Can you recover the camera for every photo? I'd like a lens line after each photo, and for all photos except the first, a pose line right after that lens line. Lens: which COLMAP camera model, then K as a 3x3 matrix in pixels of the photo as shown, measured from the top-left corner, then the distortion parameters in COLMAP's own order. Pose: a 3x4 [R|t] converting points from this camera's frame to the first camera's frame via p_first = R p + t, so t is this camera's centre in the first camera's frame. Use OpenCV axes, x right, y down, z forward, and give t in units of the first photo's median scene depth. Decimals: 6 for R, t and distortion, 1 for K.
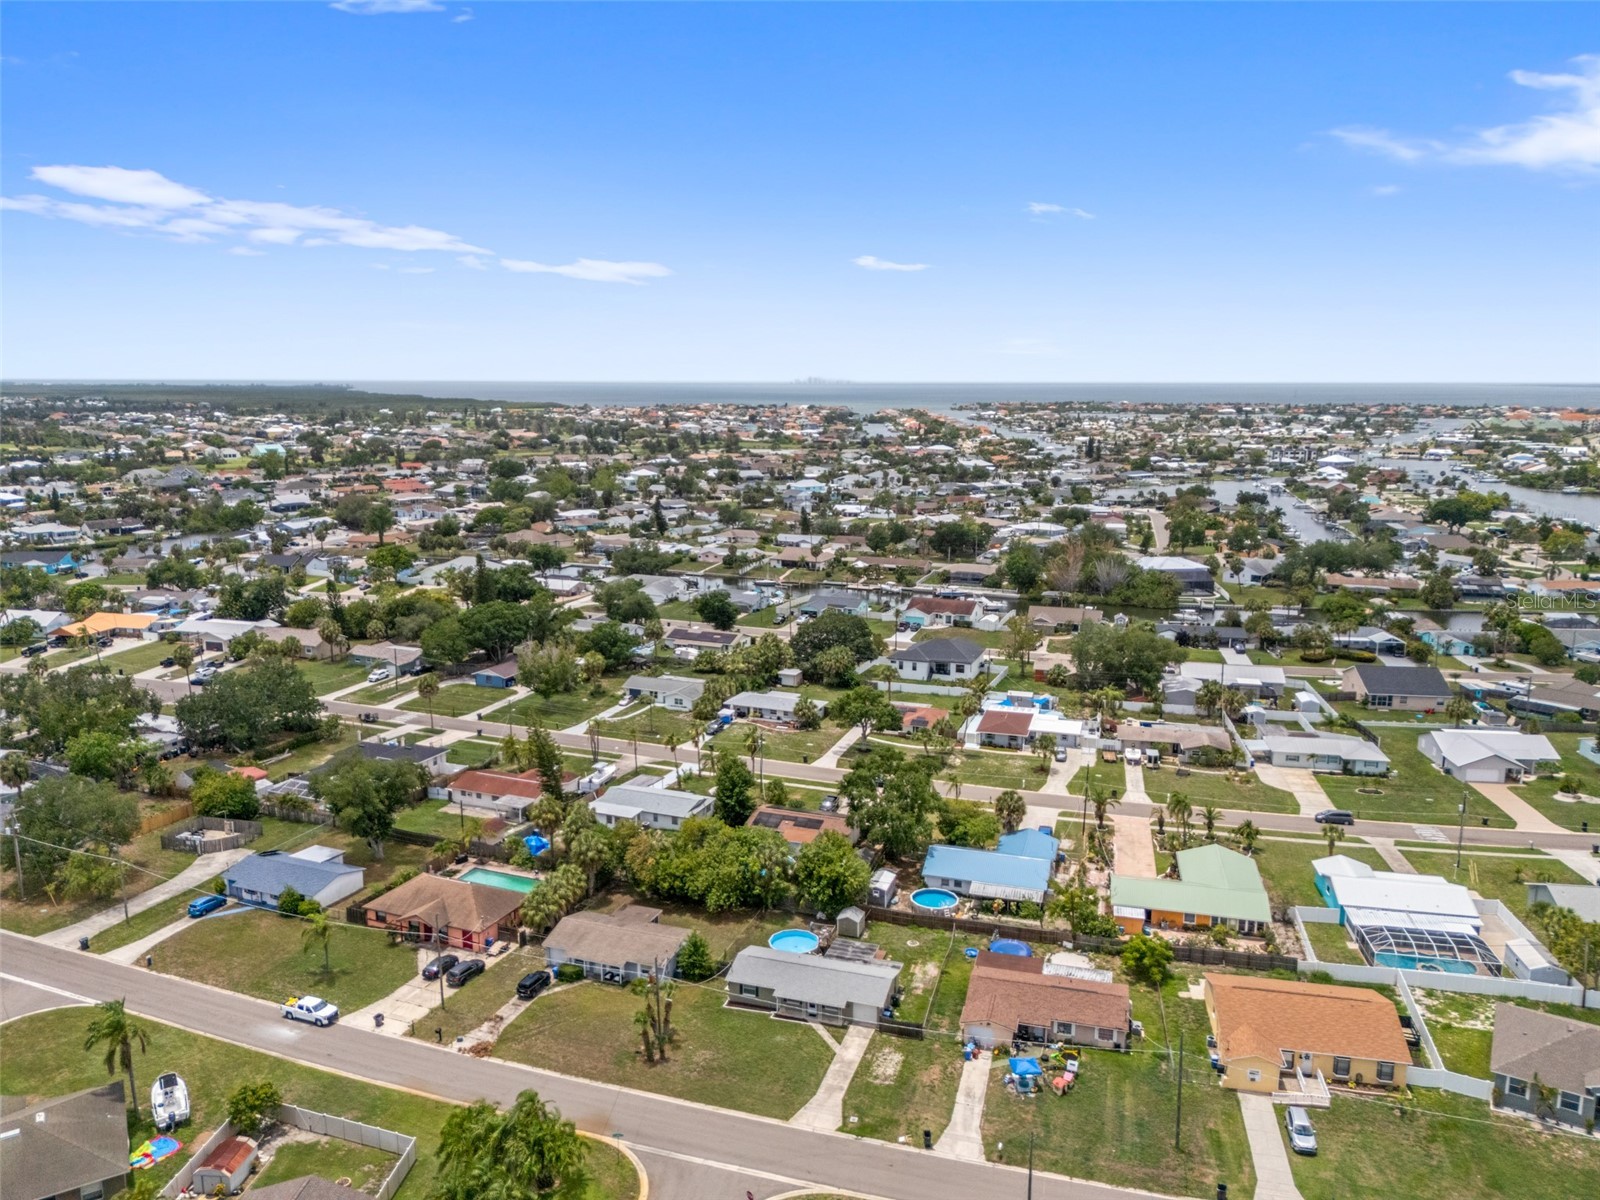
lens RADIAL K [[1160.8, 0, 806.3], [0, 1160.8, 601.5], [0, 0, 1]] dist [0.075439, -0.065048]
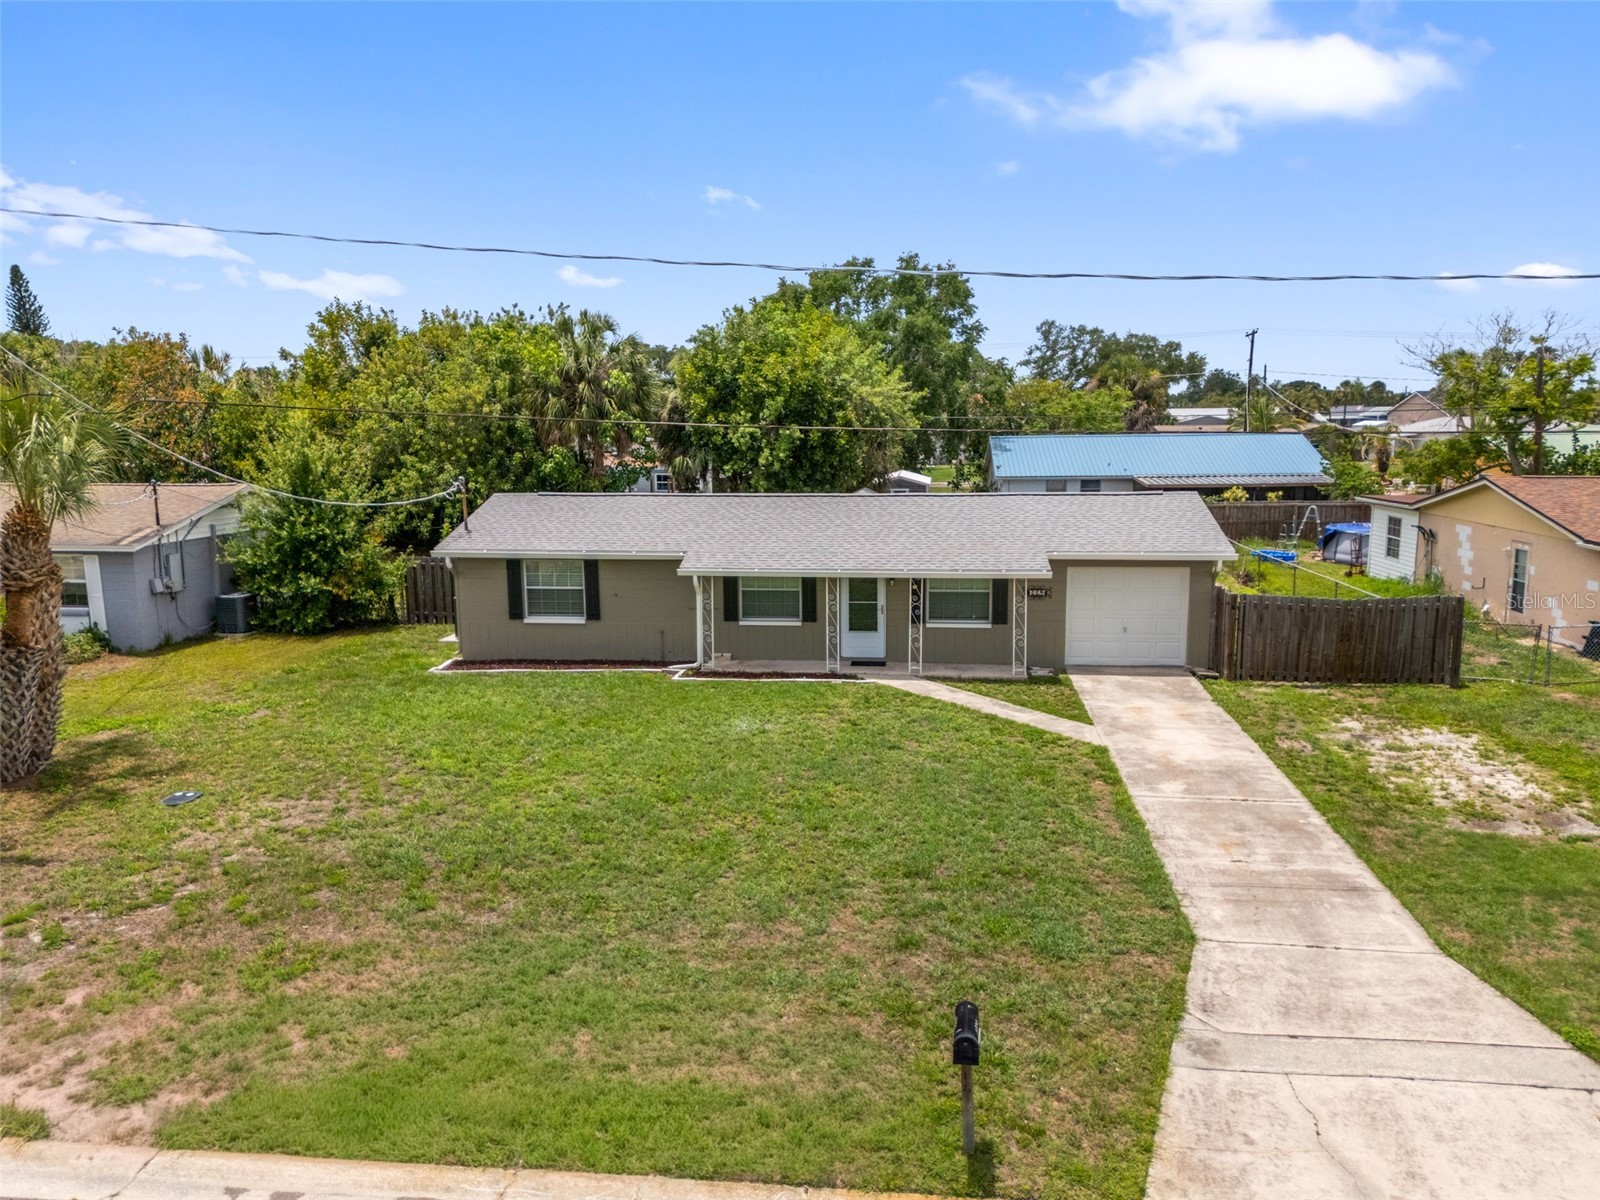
lens RADIAL K [[1170.1, 0, 796.6], [0, 1170.1, 599.3], [0, 0, 1]] dist [0.086199, -0.086168]
pose [[0.980855, -0.045566, 0.189336, -0.043980], [0.049959, 0.998580, -0.018496, 0.323686], [-0.188224, 0.027601, 0.981738, 0.745381]]
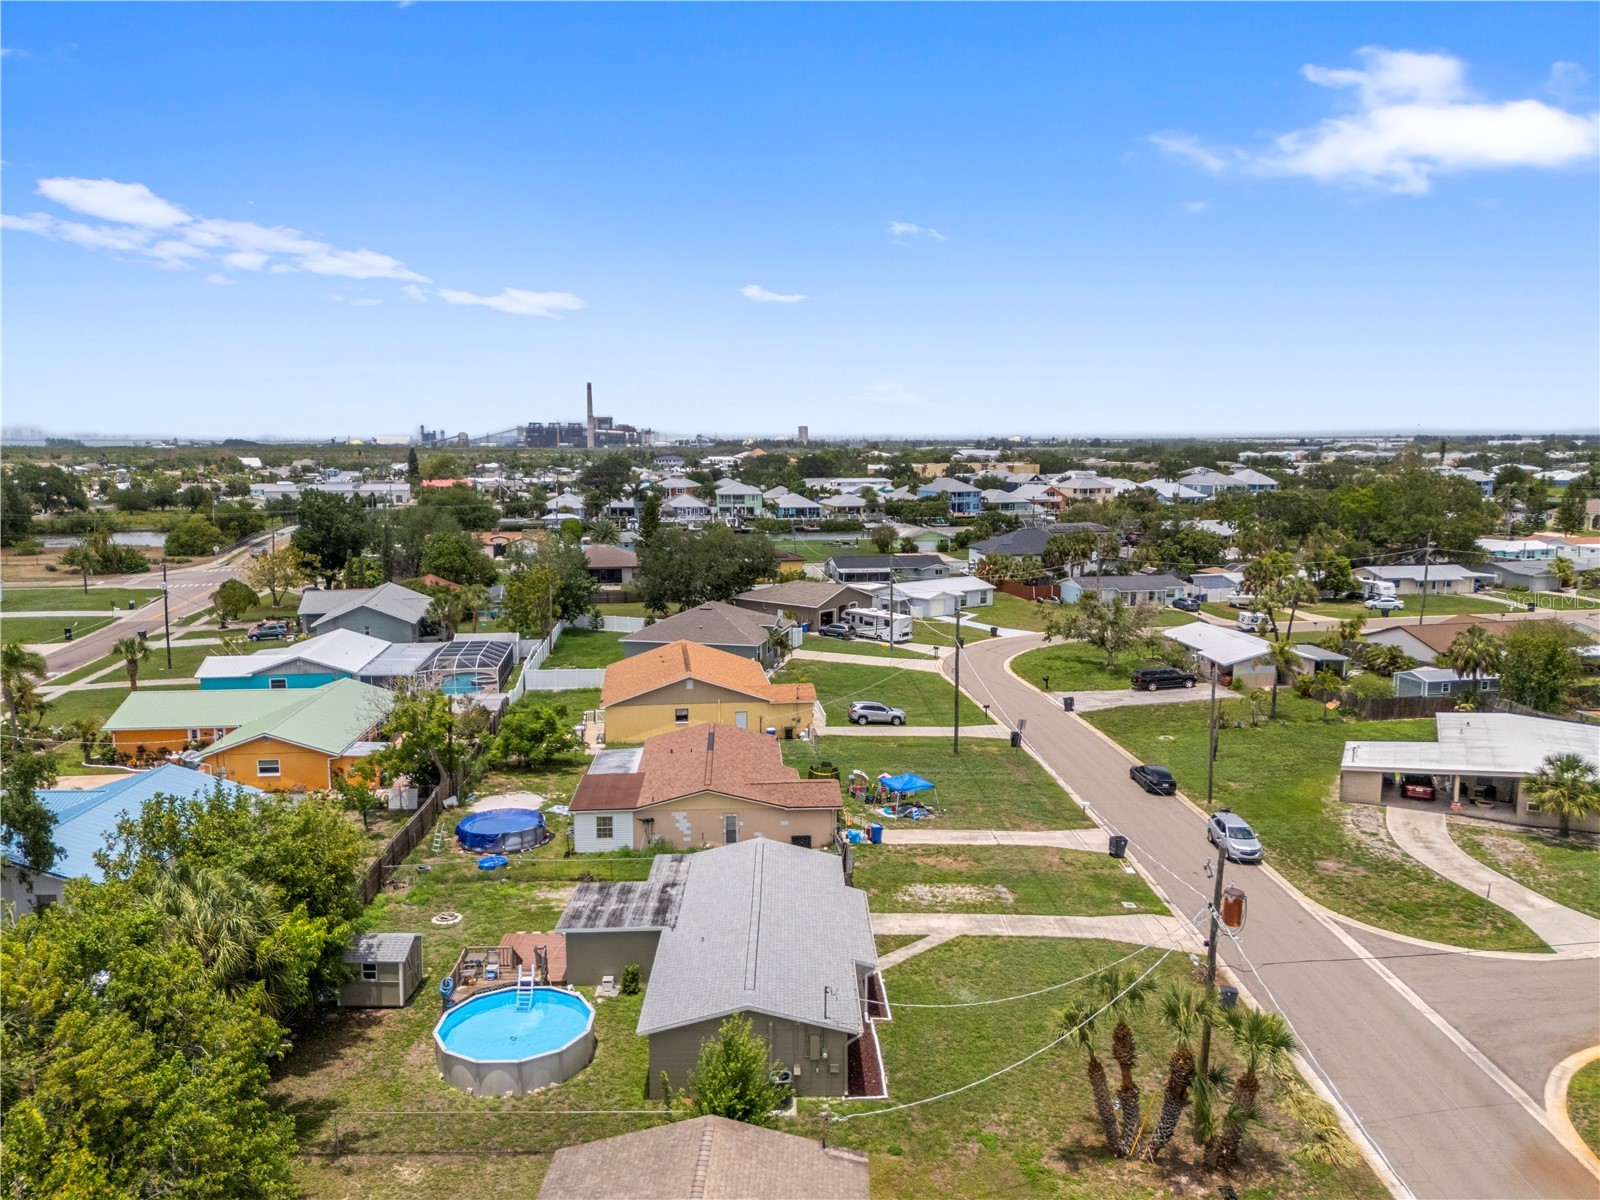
lens RADIAL K [[1170.1, 0, 796.6], [0, 1170.1, 599.3], [0, 0, 1]] dist [0.086199, -0.086168]
pose [[-0.311396, -0.133168, 0.940903, -0.345183], [0.171878, 0.965909, 0.193591, 0.131202], [-0.934607, 0.222004, -0.277891, 1.034704]]
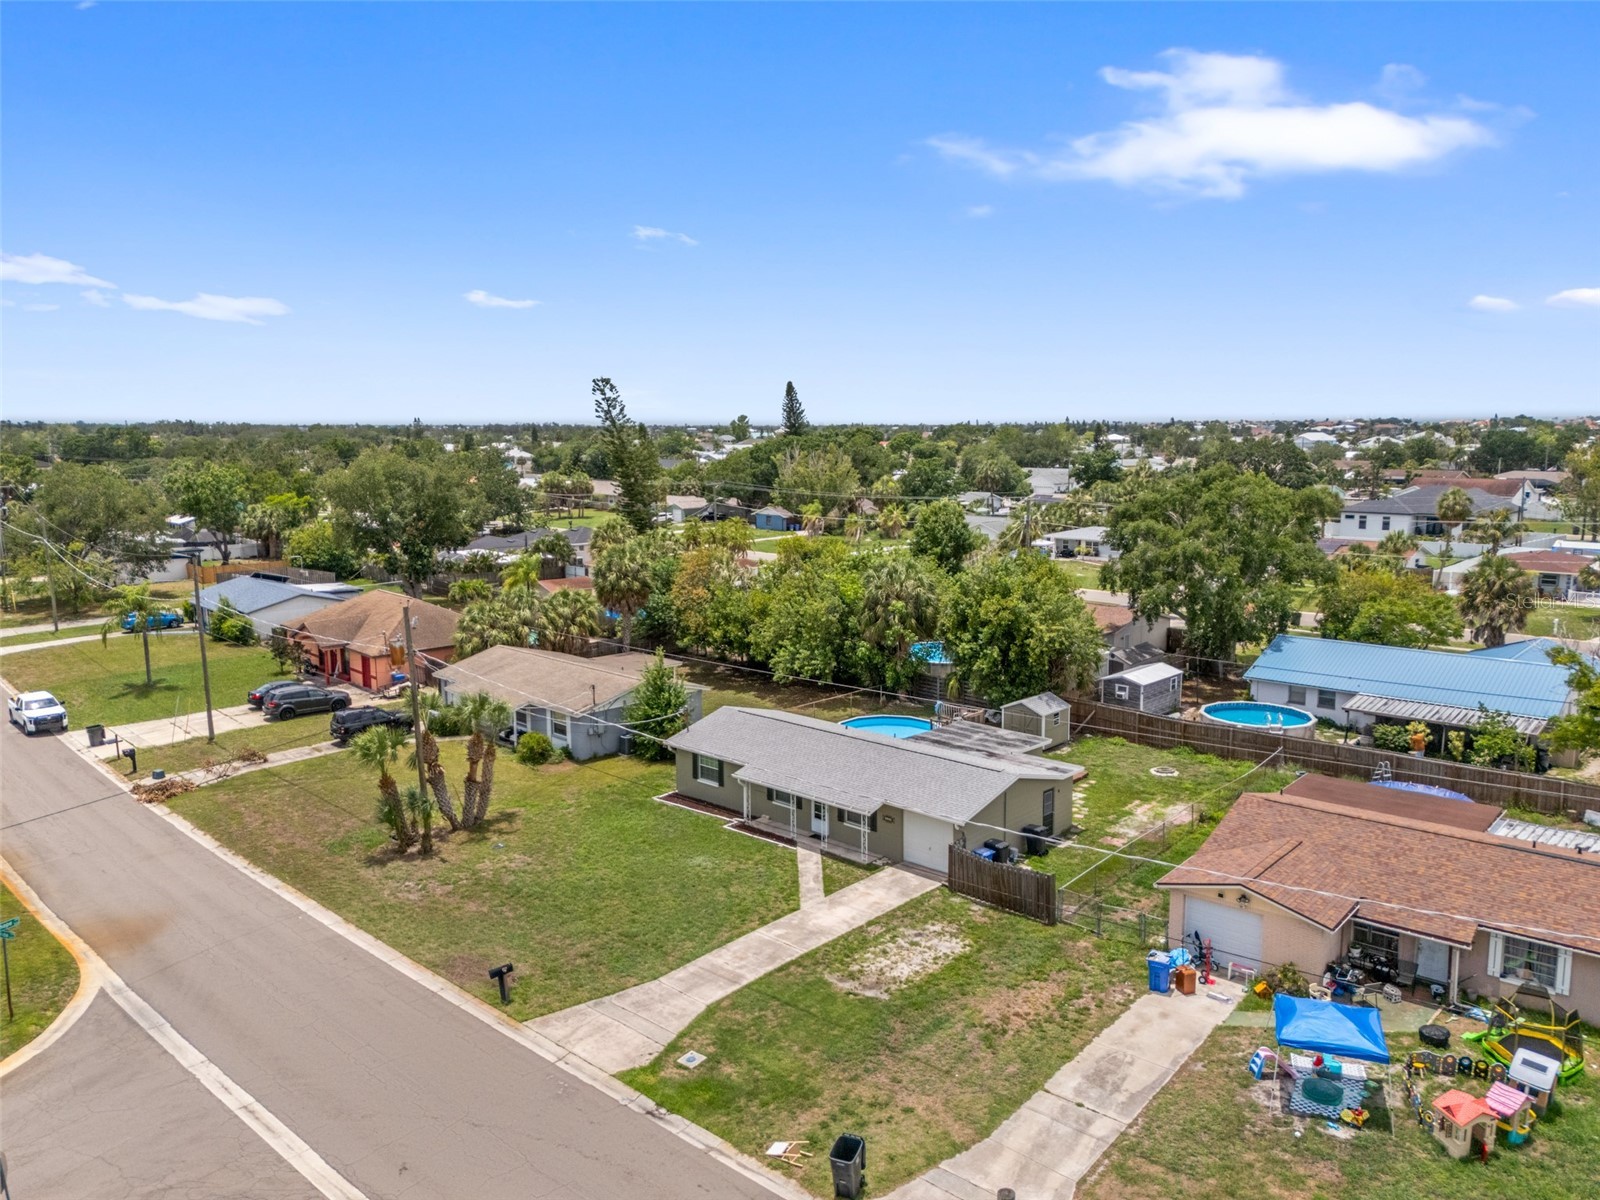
lens RADIAL K [[1170.1, 0, 799.7], [0, 1170.1, 578.7], [0, 0, 1]] dist [0.090073, -0.086345]
pose [[0.905603, 0.042988, -0.421942, 0.159135], [-0.064294, 0.997267, -0.036389, 0.261068], [0.419224, 0.060083, 0.905892, 0.580292]]
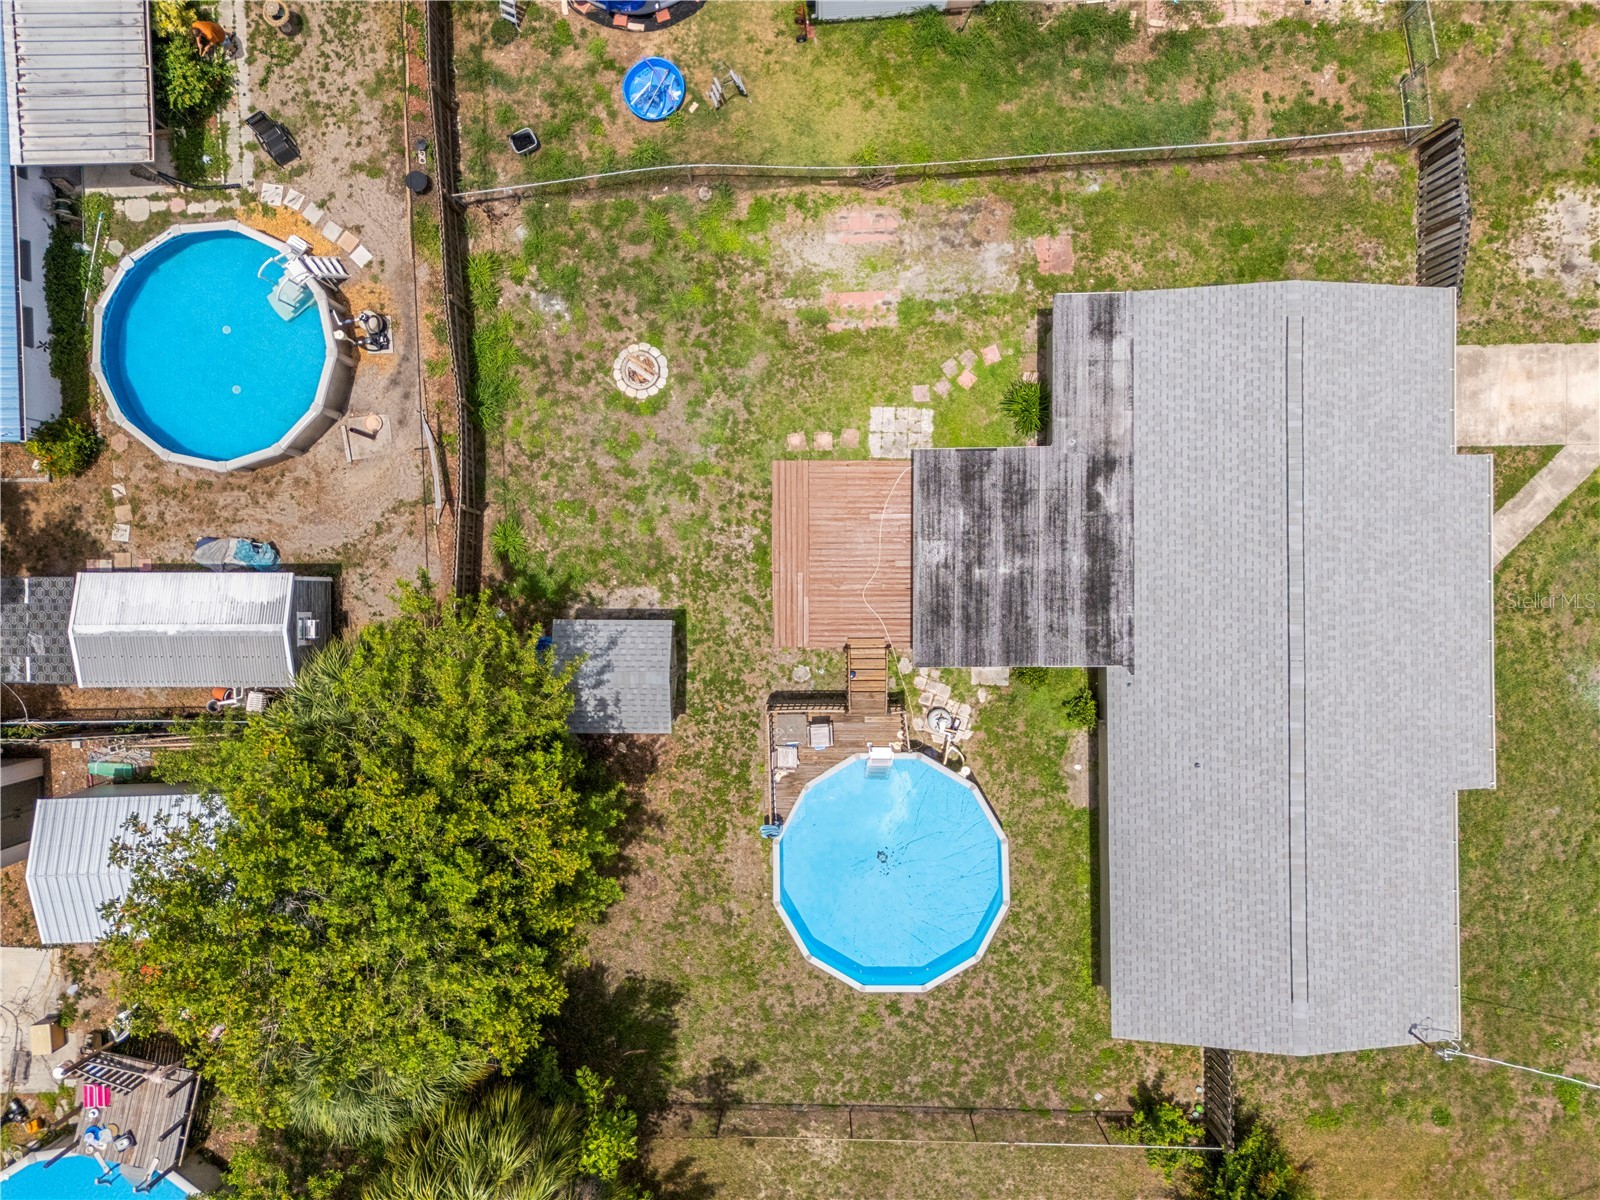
lens RADIAL K [[1160.8, 0, 806.3], [0, 1160.8, 601.5], [0, 0, 1]] dist [0.075439, -0.065048]
pose [[-0.312390, -0.949928, -0.006988, 0.044801], [0.184047, -0.067738, 0.980580, 0.086692], [-0.931954, 0.305038, 0.195993, 0.998571]]
